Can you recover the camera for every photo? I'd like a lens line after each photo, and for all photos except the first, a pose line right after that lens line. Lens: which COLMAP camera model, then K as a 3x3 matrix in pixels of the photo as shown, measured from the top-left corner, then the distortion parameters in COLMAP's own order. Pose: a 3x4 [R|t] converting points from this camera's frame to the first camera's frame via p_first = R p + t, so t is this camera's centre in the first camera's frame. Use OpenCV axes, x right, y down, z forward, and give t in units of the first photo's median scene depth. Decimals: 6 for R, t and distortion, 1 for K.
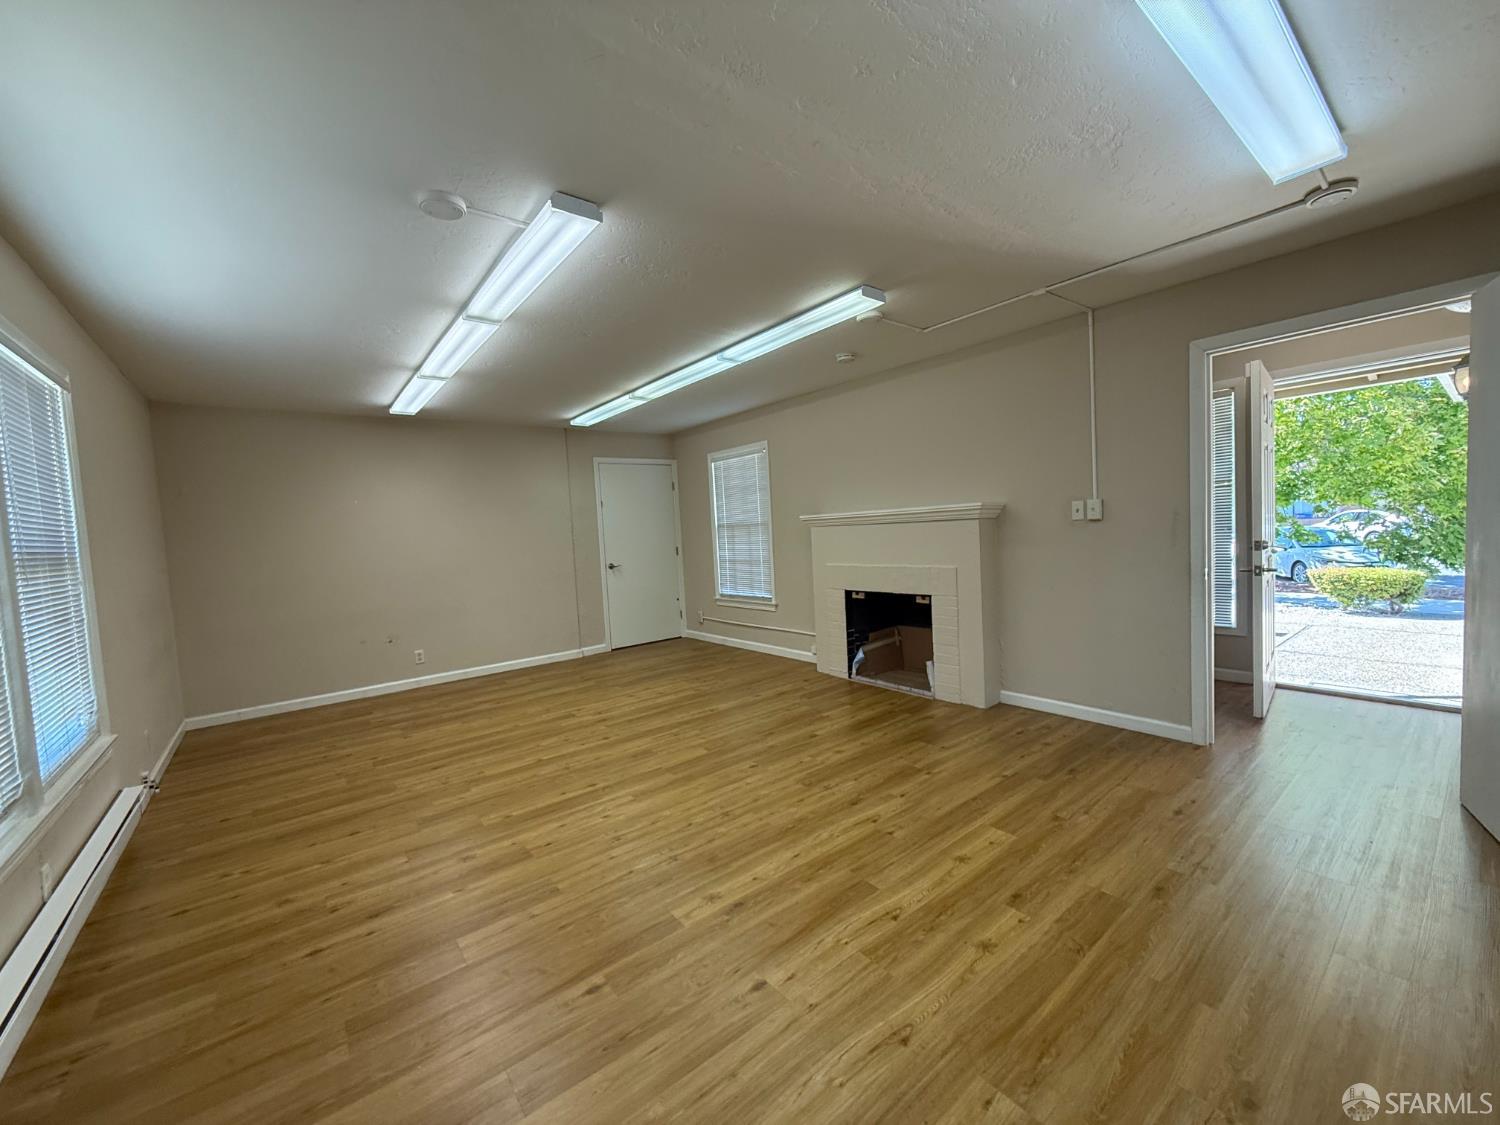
lens RADIAL K [[598.5, 0, 749.8], [0, 598.5, 564.4], [0, 0, 1]] dist [-0.003489, 0.000124]
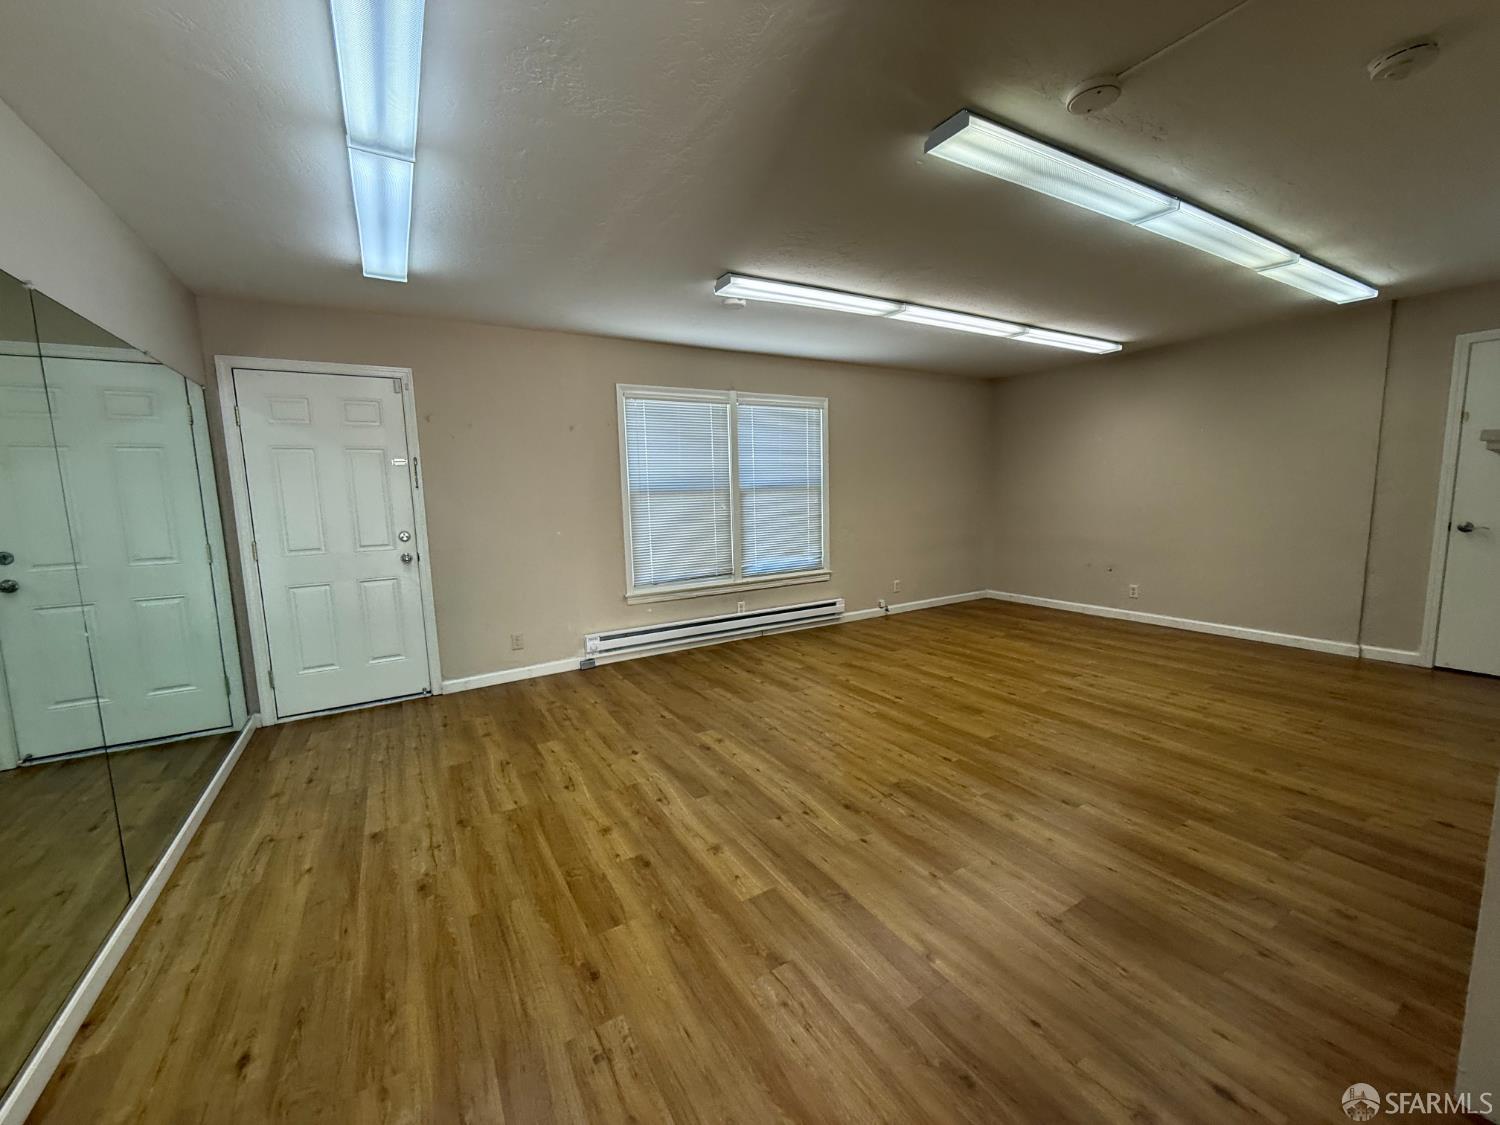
lens RADIAL K [[598.5, 0, 748.8], [0, 598.5, 562.0], [0, 0, 1]] dist [-0.003489, 0.000124]
pose [[-0.132265, 0.175790, -0.975502, 0.978424], [-0.027203, 0.983134, 0.180853, -0.112353], [0.990841, 0.050457, -0.125252, 0.930819]]
